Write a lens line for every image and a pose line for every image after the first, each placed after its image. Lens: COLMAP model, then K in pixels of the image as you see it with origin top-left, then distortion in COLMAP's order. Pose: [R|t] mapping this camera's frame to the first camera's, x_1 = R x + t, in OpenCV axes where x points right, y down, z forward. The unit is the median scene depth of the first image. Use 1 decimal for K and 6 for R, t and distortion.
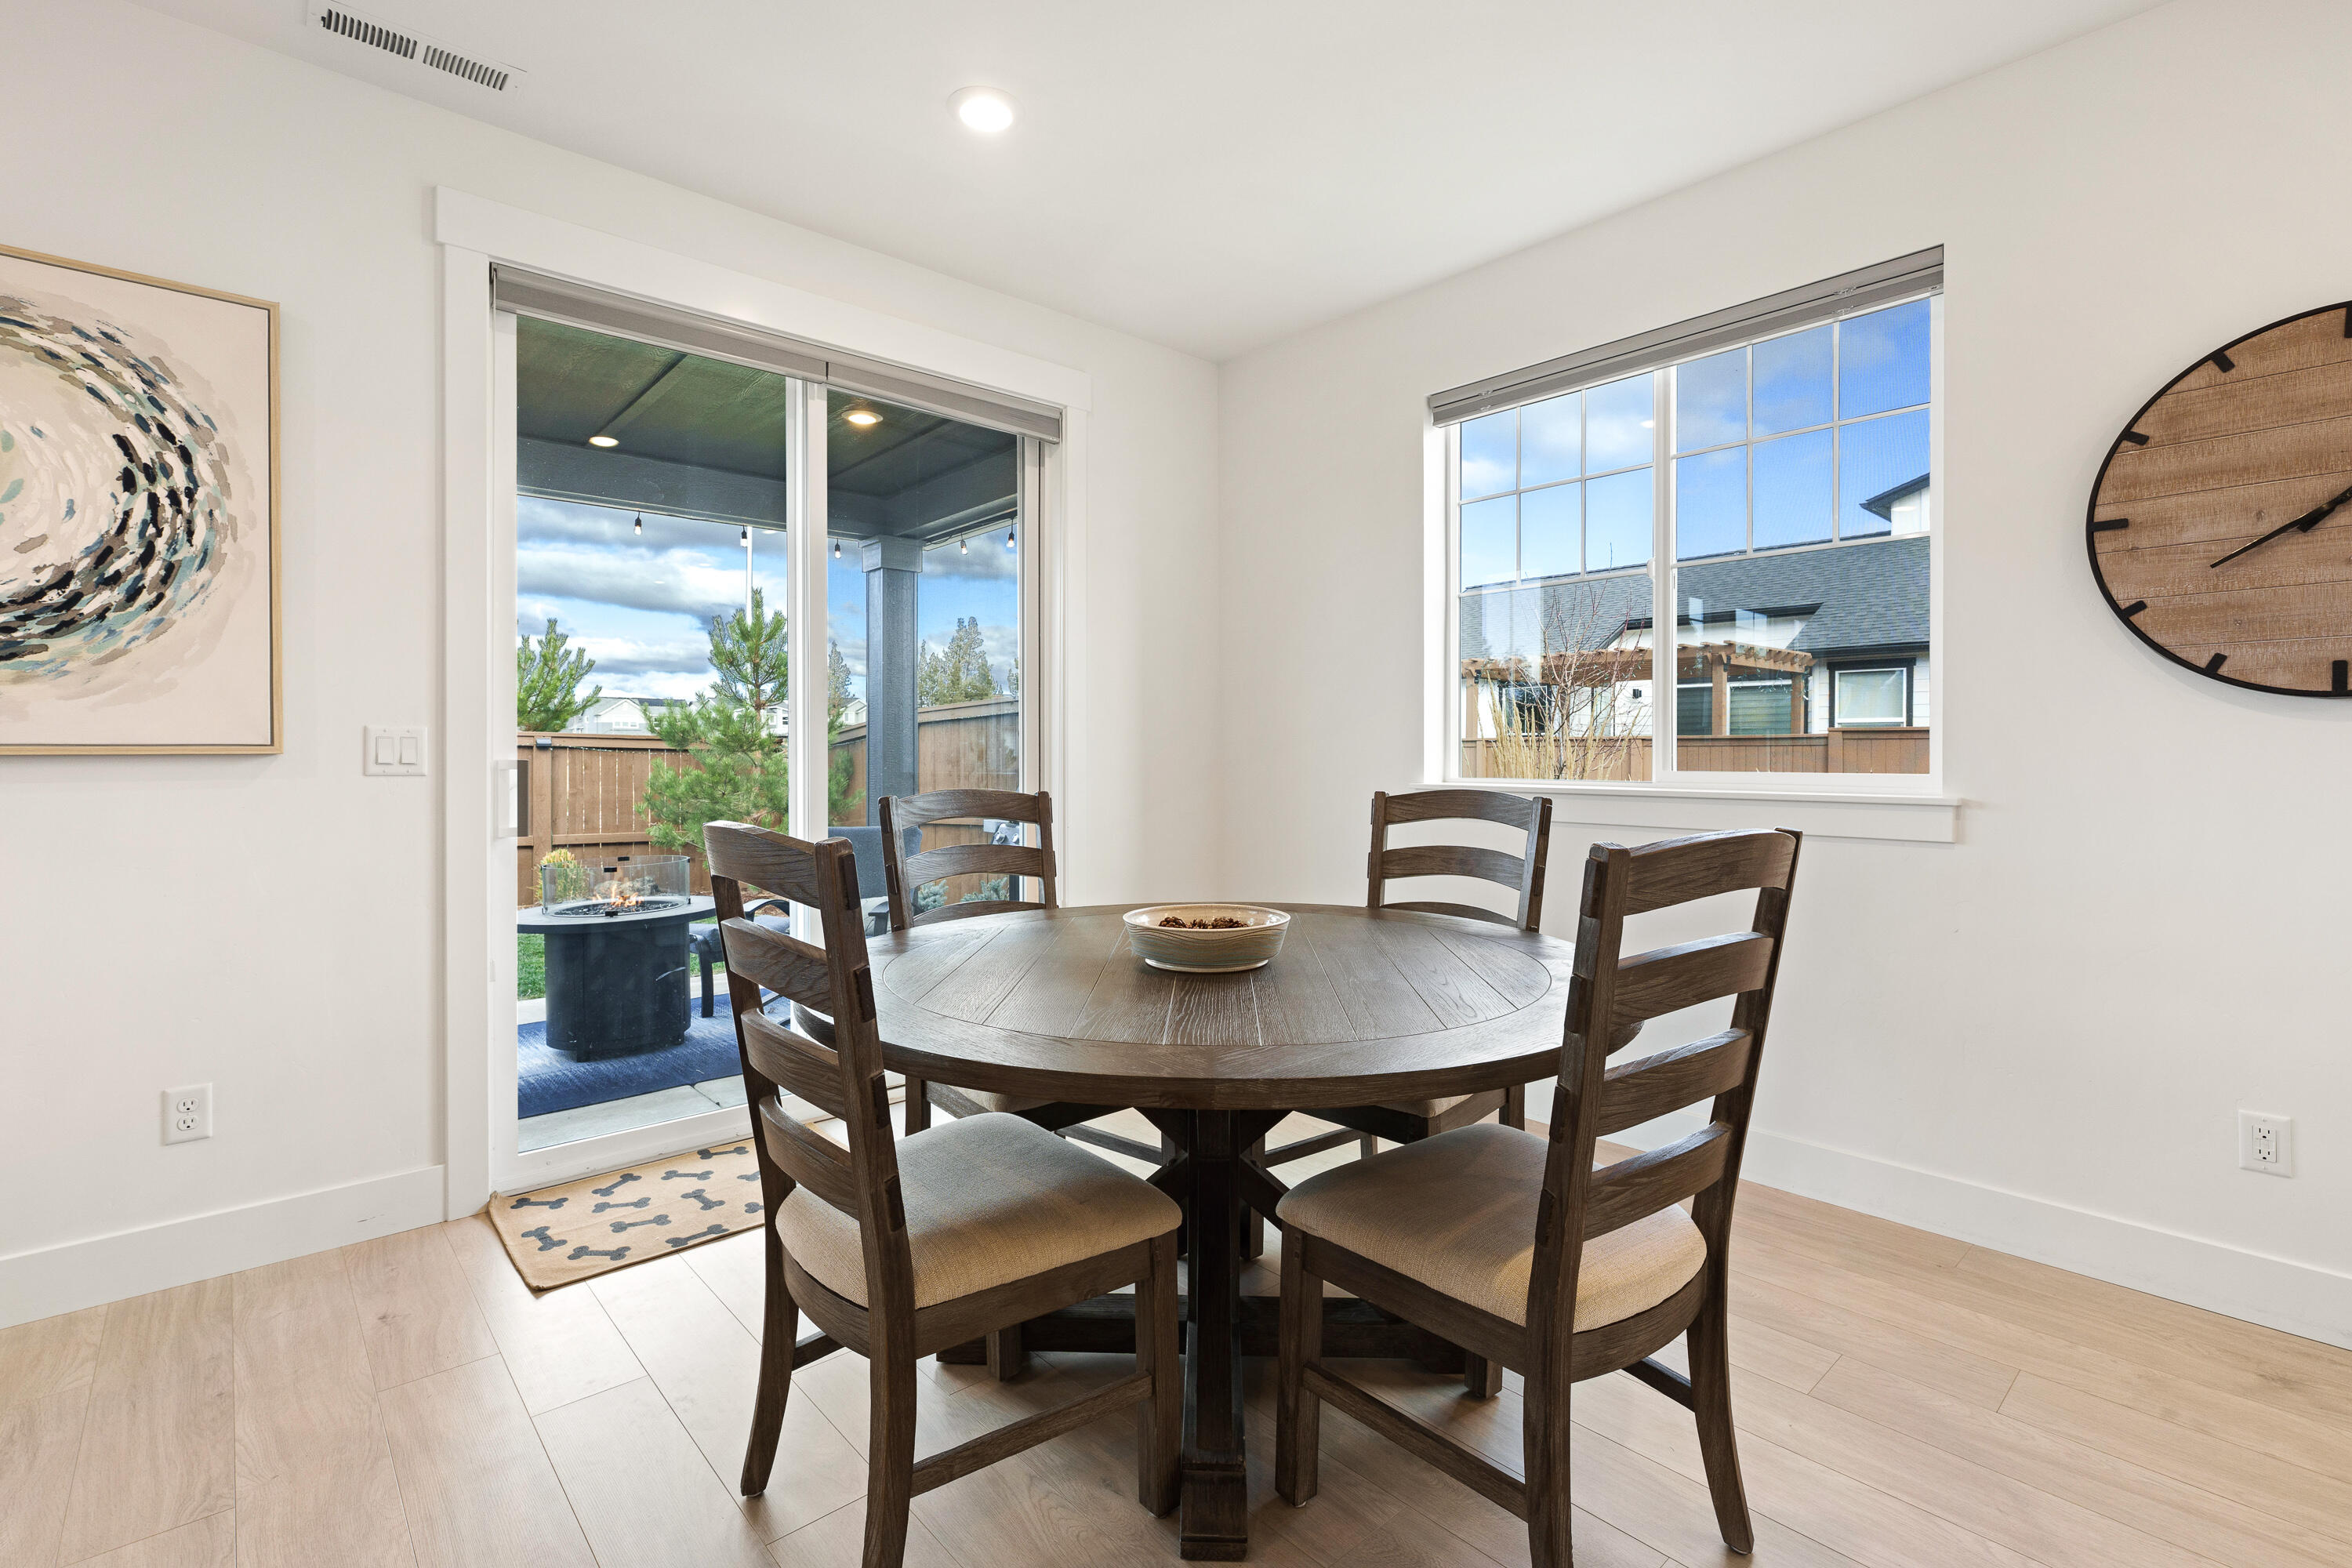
lens RADIAL K [[1071.1, 0, 1187.9], [0, 1071.1, 756.4], [0, 0, 1]] dist [-0.002260, 0.000350]
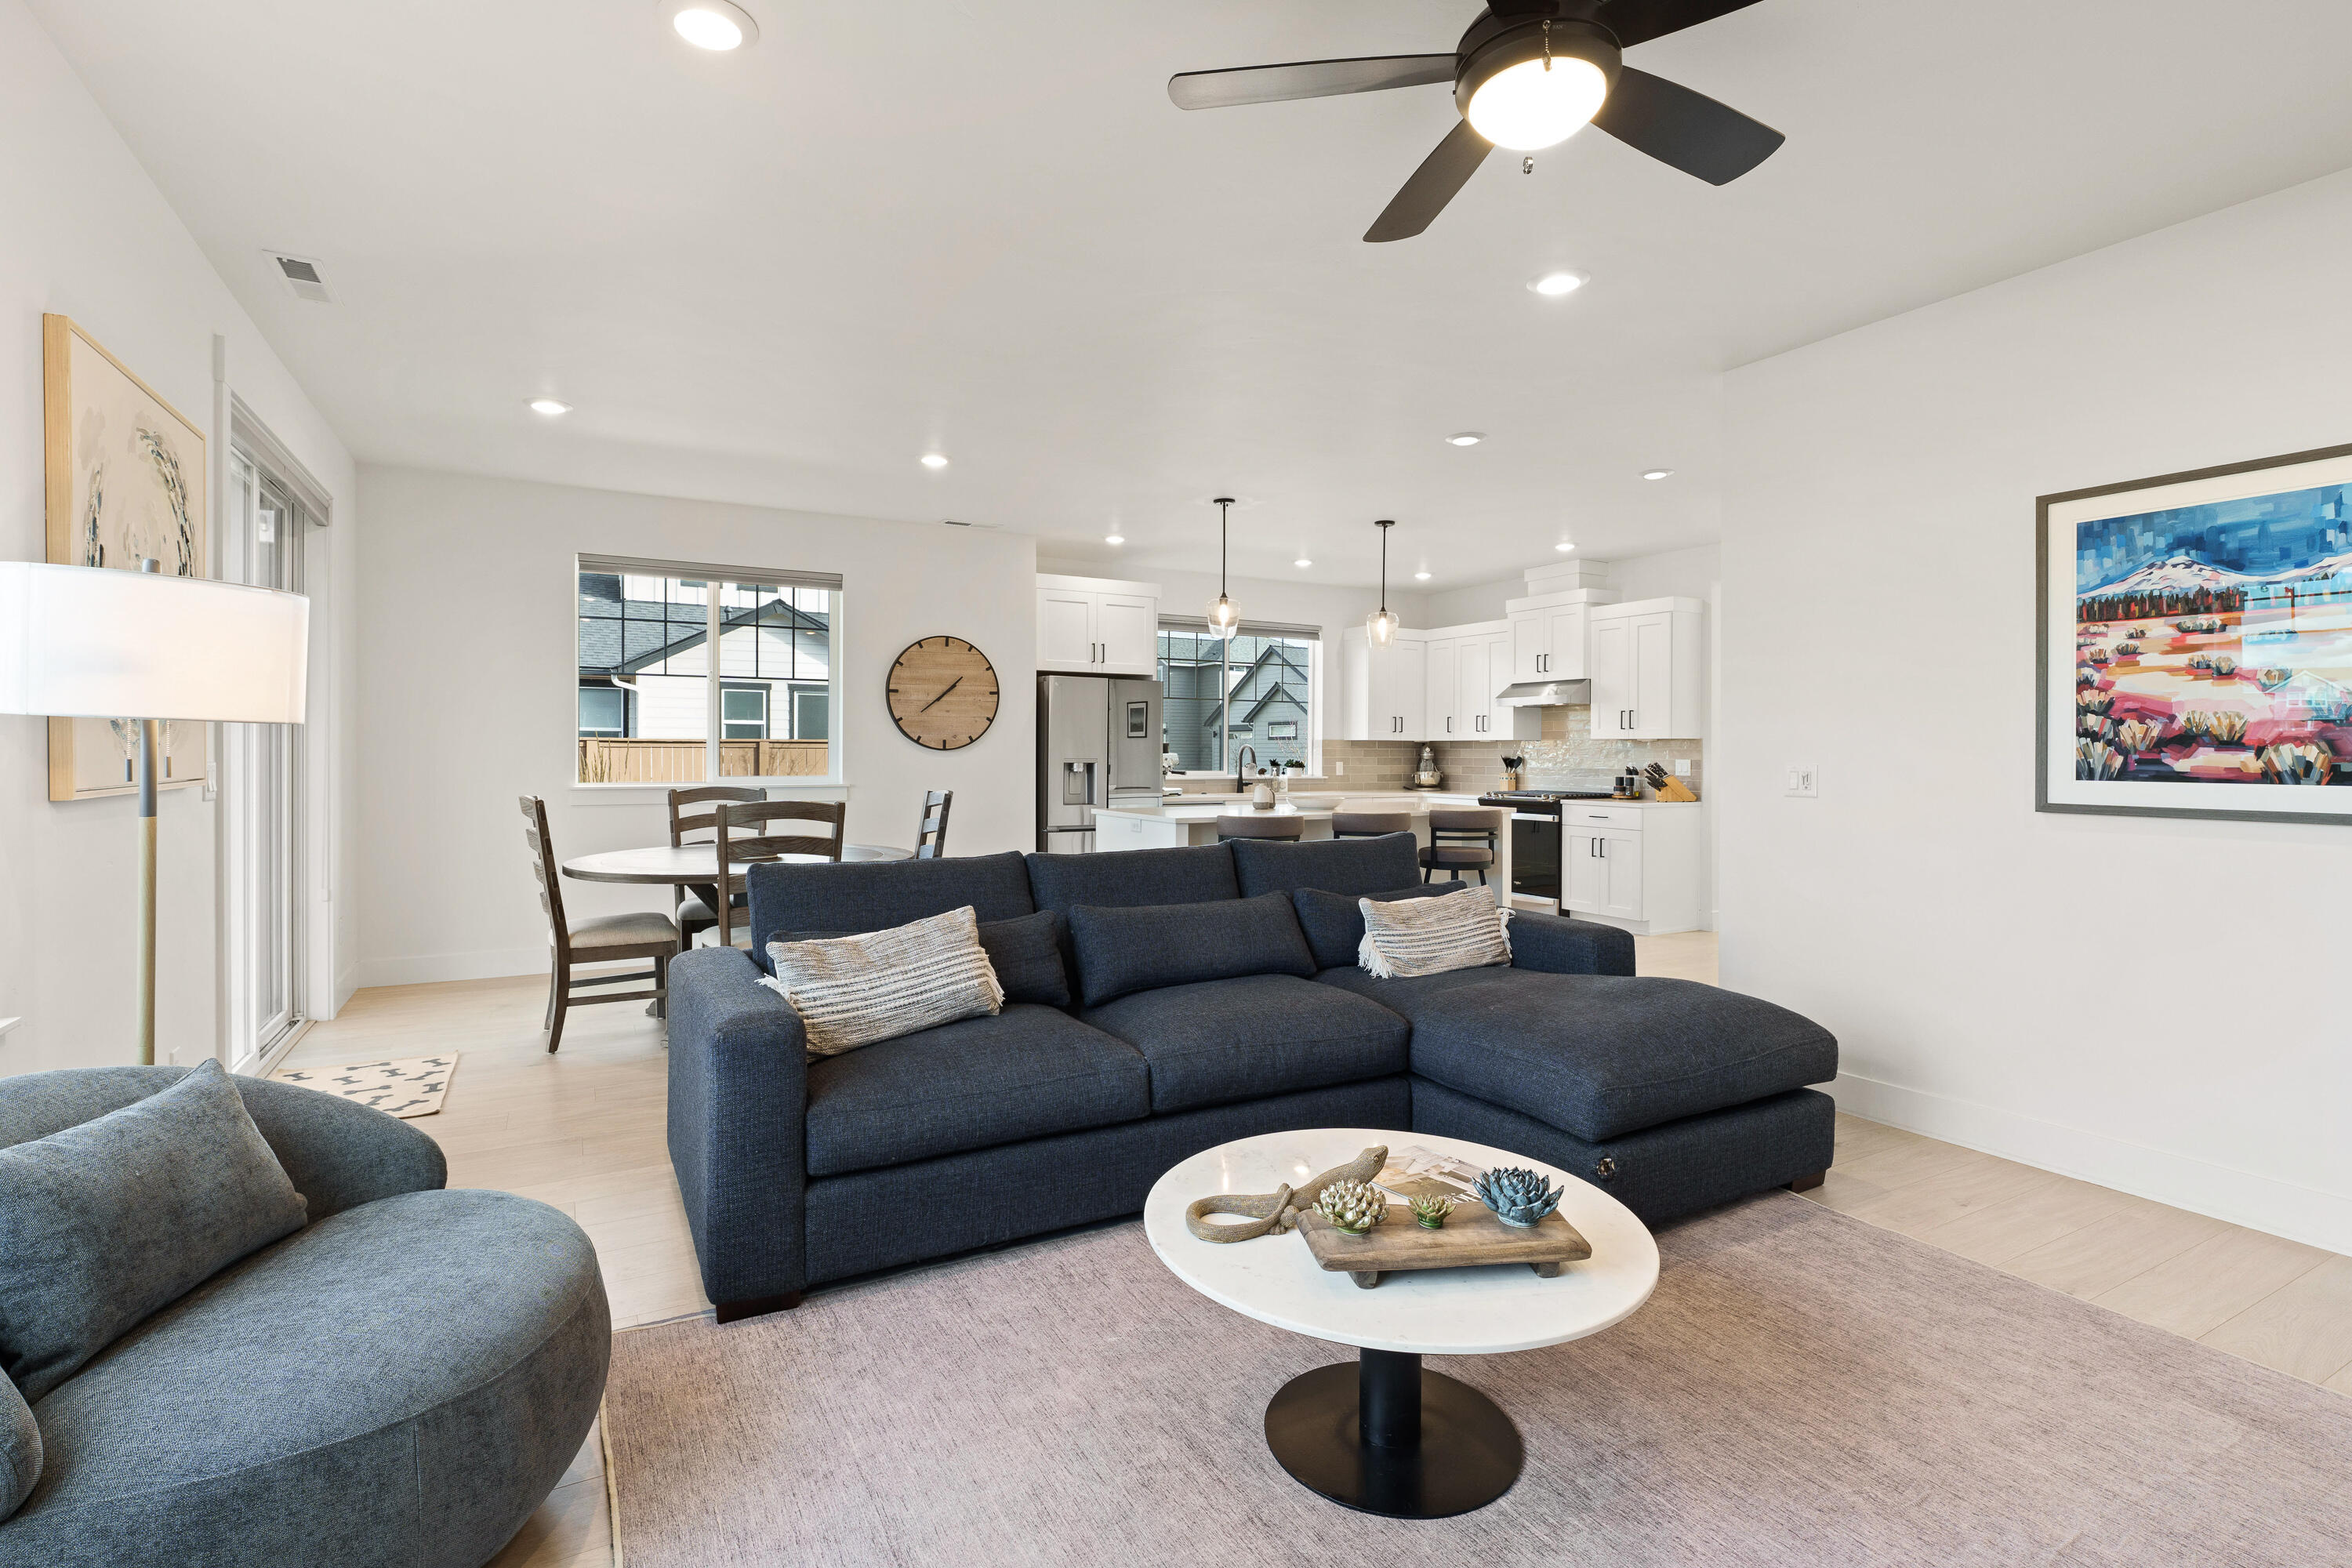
lens RADIAL K [[1112.0, 0, 1169.8], [0, 1112.0, 757.8], [0, 0, 1]] dist [-0.001168, -0.000185]
pose [[0.227851, -0.004044, 0.973688, -2.013836], [0.000064, 0.999991, 0.004138, -0.043378], [-0.973696, -0.000881, 0.227849, -0.465598]]
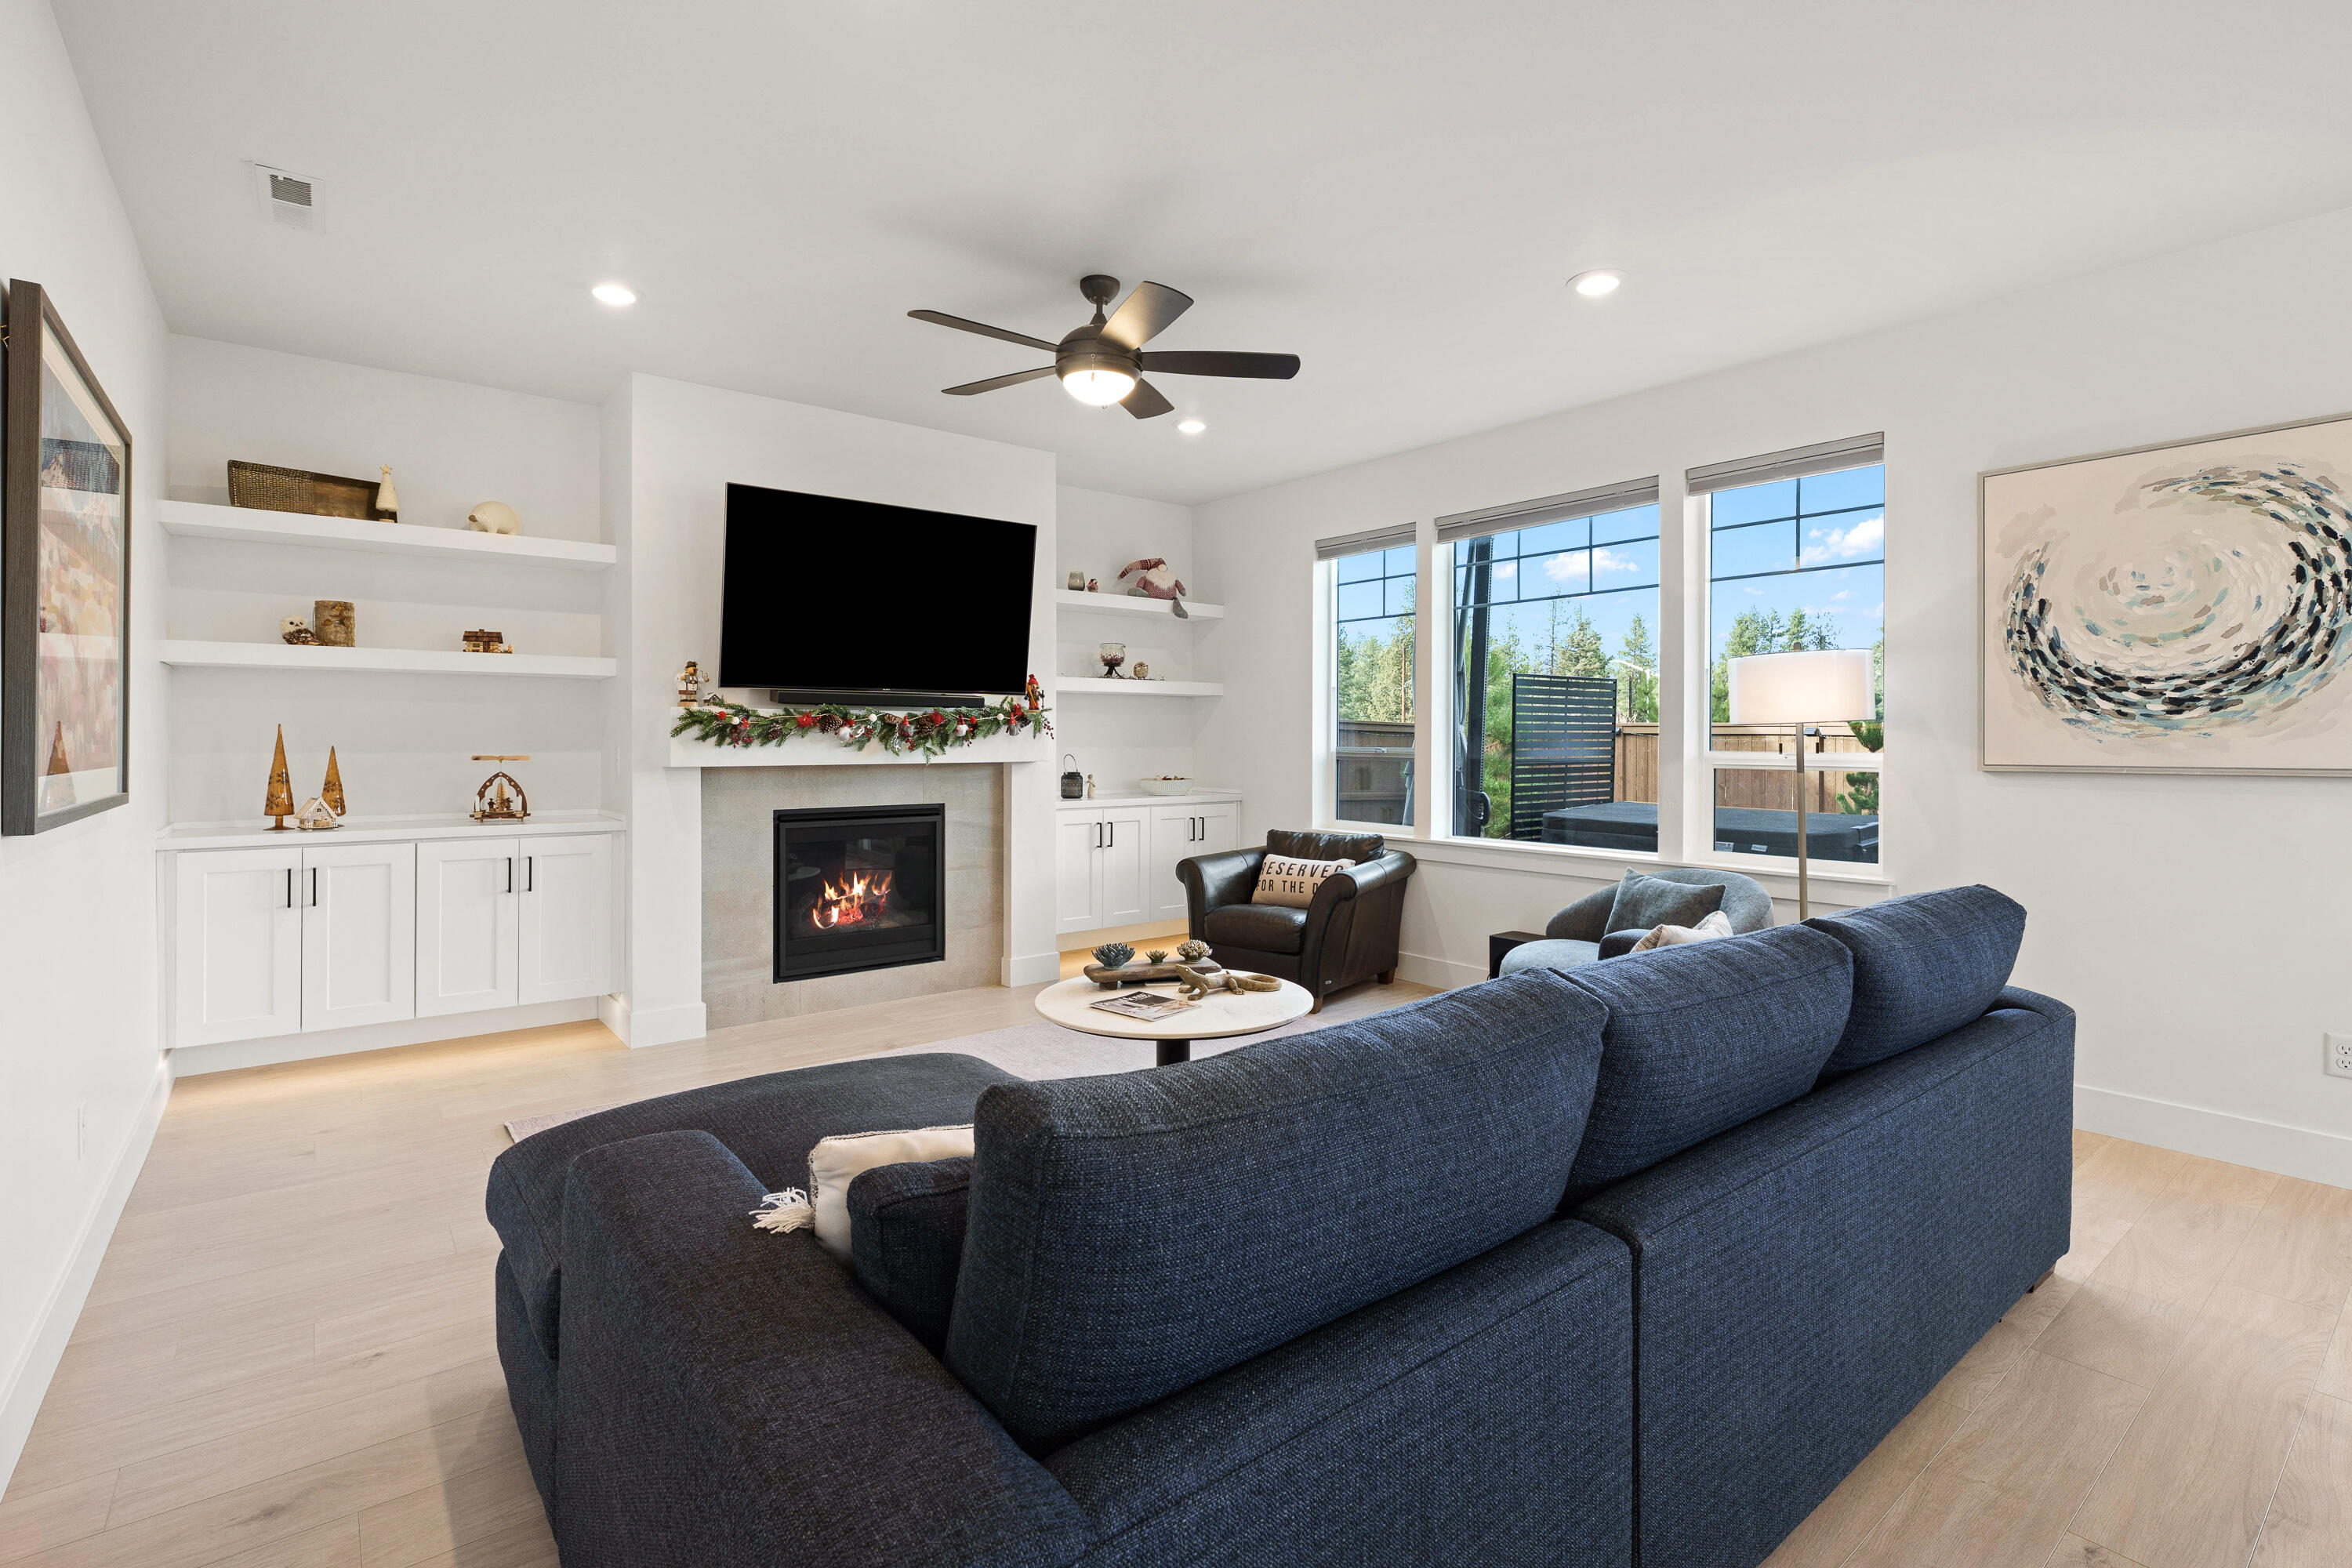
lens RADIAL K [[1084.8, 0, 1178.6], [0, 1084.8, 740.3], [0, 0, 1]] dist [0.000619, -0.000462]
pose [[-0.072721, 0.001699, -0.997351, 0.482804], [-0.004469, 0.999988, 0.002030, -0.043441], [0.997342, 0.004605, -0.072713, -0.316349]]
